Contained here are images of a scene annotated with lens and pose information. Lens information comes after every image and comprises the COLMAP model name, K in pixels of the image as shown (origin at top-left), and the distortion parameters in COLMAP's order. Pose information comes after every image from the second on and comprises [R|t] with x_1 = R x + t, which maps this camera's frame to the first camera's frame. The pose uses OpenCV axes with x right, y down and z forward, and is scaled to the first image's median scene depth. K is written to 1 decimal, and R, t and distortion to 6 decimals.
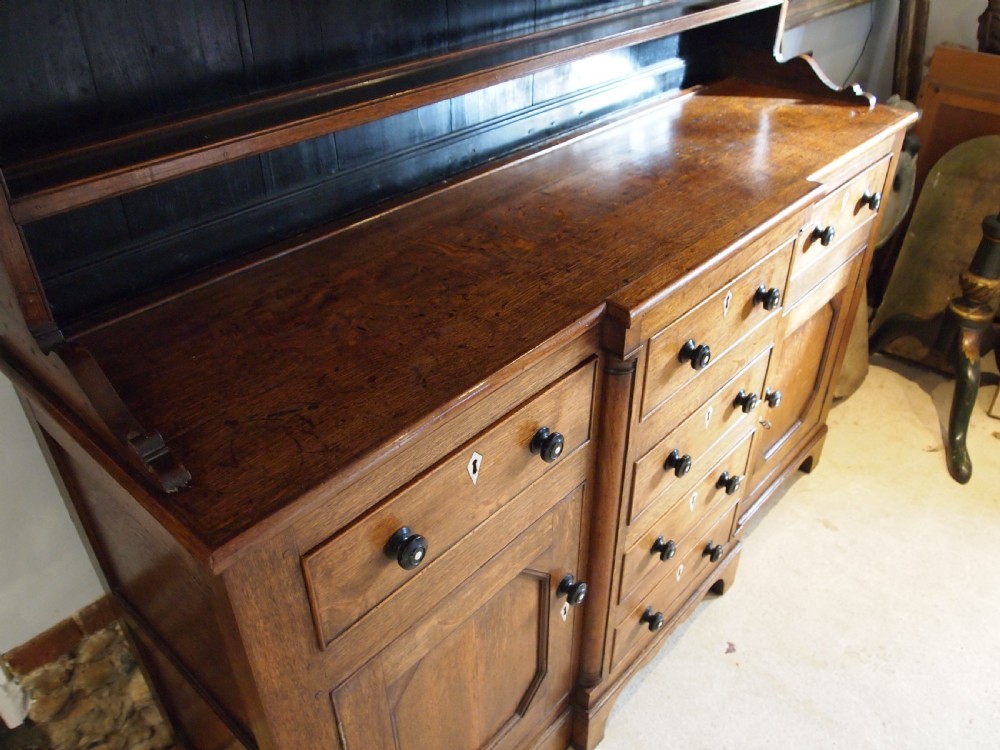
lens RADIAL K [[798.6, 0, 504.9], [0, 798.6, 379.1], [0, 0, 1]] dist [-0.043110, -0.000132]
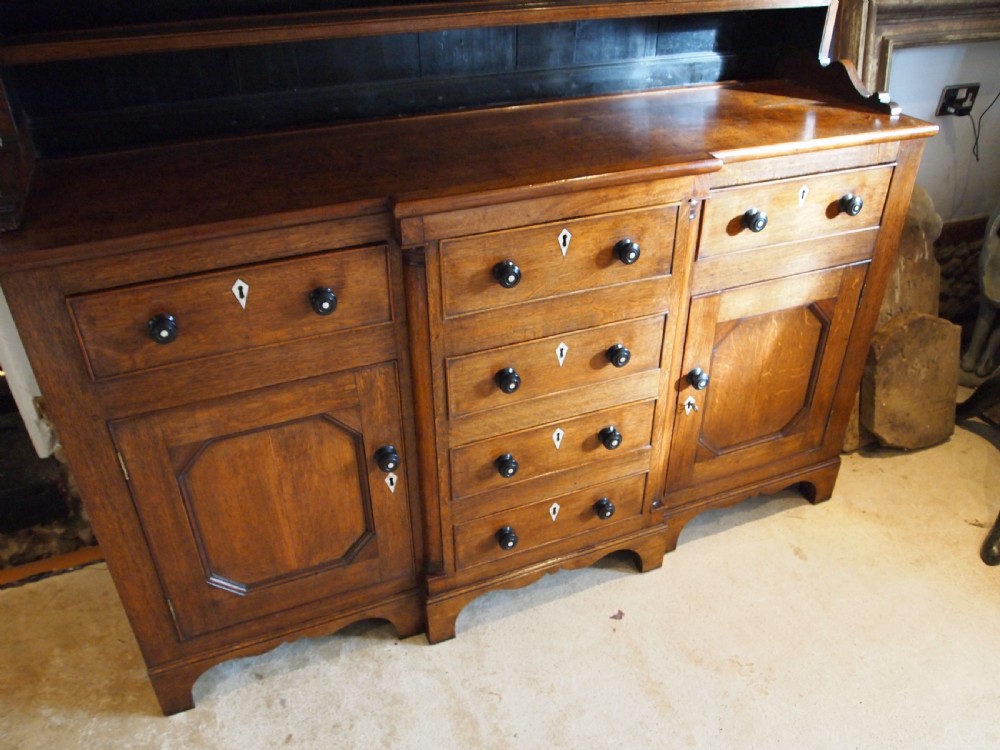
lens RADIAL K [[798.6, 0, 504.9], [0, 798.6, 379.1], [0, 0, 1]] dist [-0.043110, -0.000132]
pose [[0.904017, 0.230928, -0.359758, 0.600066], [-0.243687, 0.969801, 0.010165, 0.091462], [0.351241, 0.078479, 0.932990, -0.042683]]
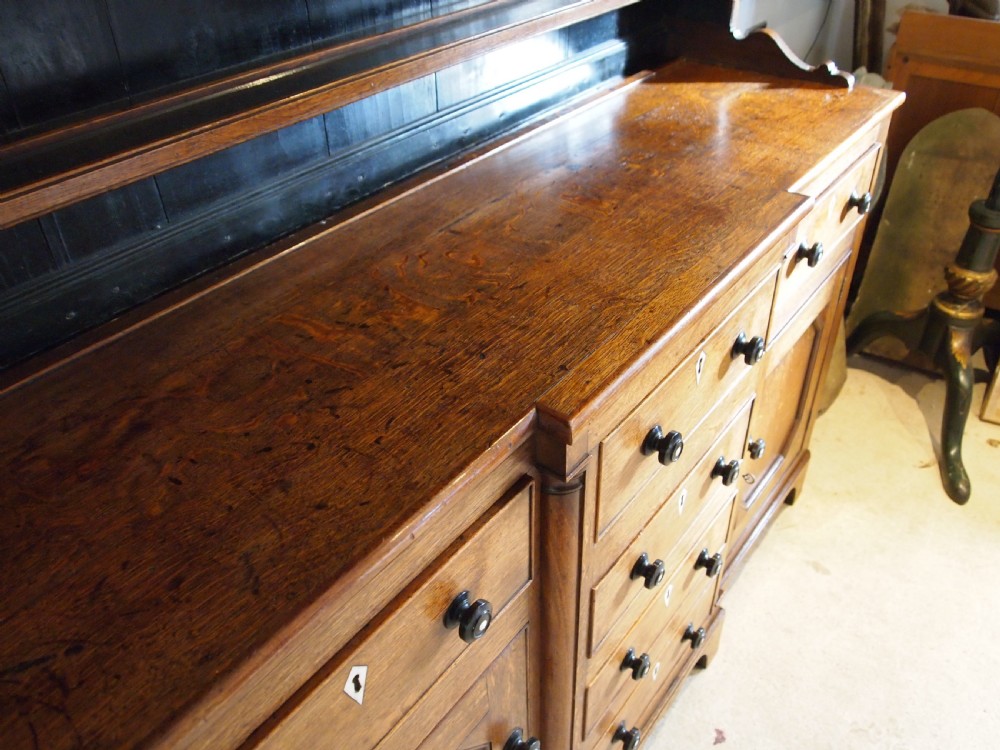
lens RADIAL K [[798.6, 0, 504.9], [0, 798.6, 379.1], [0, 0, 1]] dist [-0.043110, -0.000132]
pose [[0.996723, -0.064391, 0.048964, 0.050936], [0.063216, 0.997682, 0.025186, -0.106910], [-0.050473, -0.022008, 0.998483, 0.229688]]
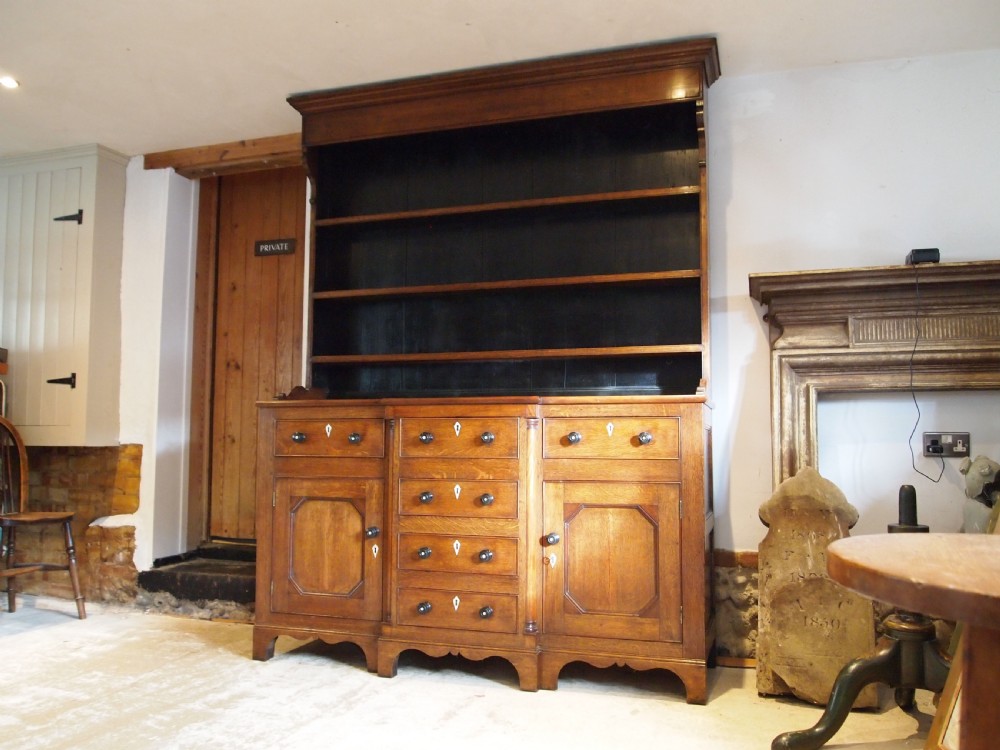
lens RADIAL K [[798.6, 0, 504.9], [0, 798.6, 379.1], [0, 0, 1]] dist [-0.043110, -0.000132]
pose [[0.412918, -0.072174, -0.907904, 2.268209], [-0.523609, 0.796832, -0.301483, 0.385564], [0.745206, 0.599874, 0.291236, 0.319726]]
